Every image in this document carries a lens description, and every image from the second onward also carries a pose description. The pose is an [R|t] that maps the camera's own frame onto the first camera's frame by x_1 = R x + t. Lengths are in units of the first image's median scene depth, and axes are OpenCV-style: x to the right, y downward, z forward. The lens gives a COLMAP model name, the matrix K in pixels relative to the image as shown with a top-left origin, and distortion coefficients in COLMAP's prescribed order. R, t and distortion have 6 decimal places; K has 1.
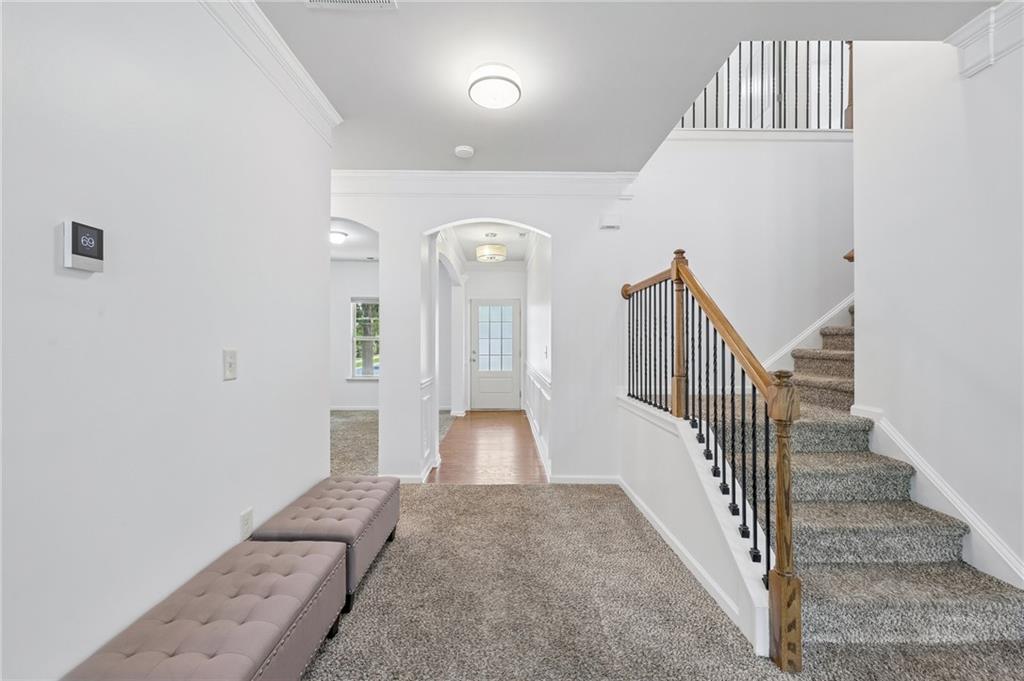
lens RADIAL K [[423.6, 0, 507.3], [0, 423.6, 338.0], [0, 0, 1]] dist [0.000908, 0.000169]
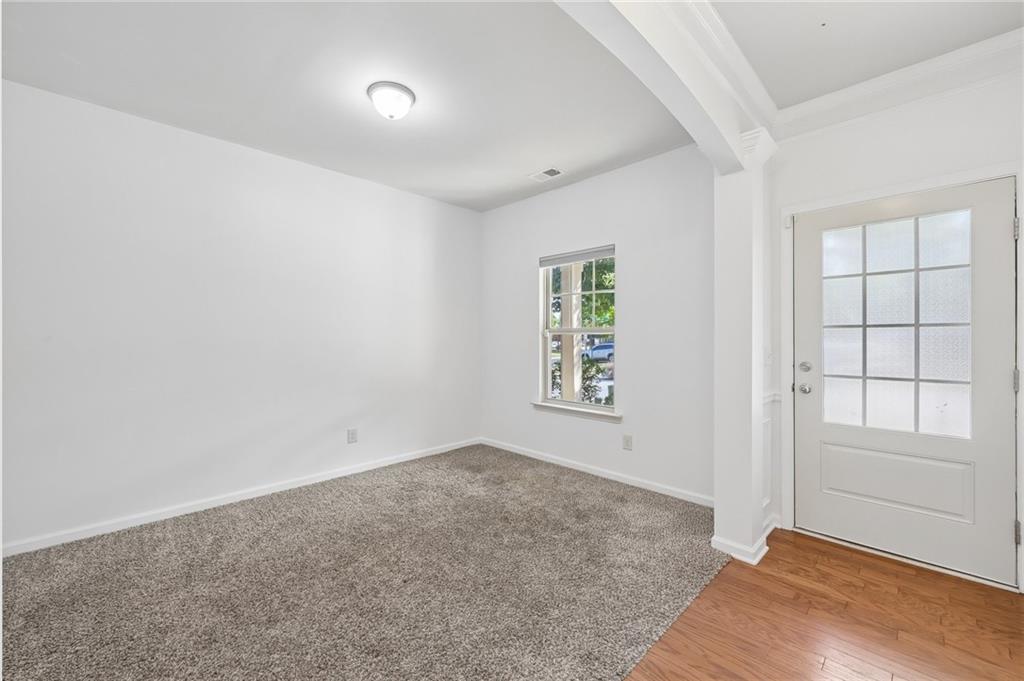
lens RADIAL K [[423.6, 0, 507.3], [0, 423.6, 338.0], [0, 0, 1]] dist [0.000908, 0.000169]
pose [[0.703343, -0.004444, -0.710836, -0.003714], [0.015133, 0.999847, 0.008723, 0.003727], [0.710689, -0.016892, 0.703303, 0.584808]]
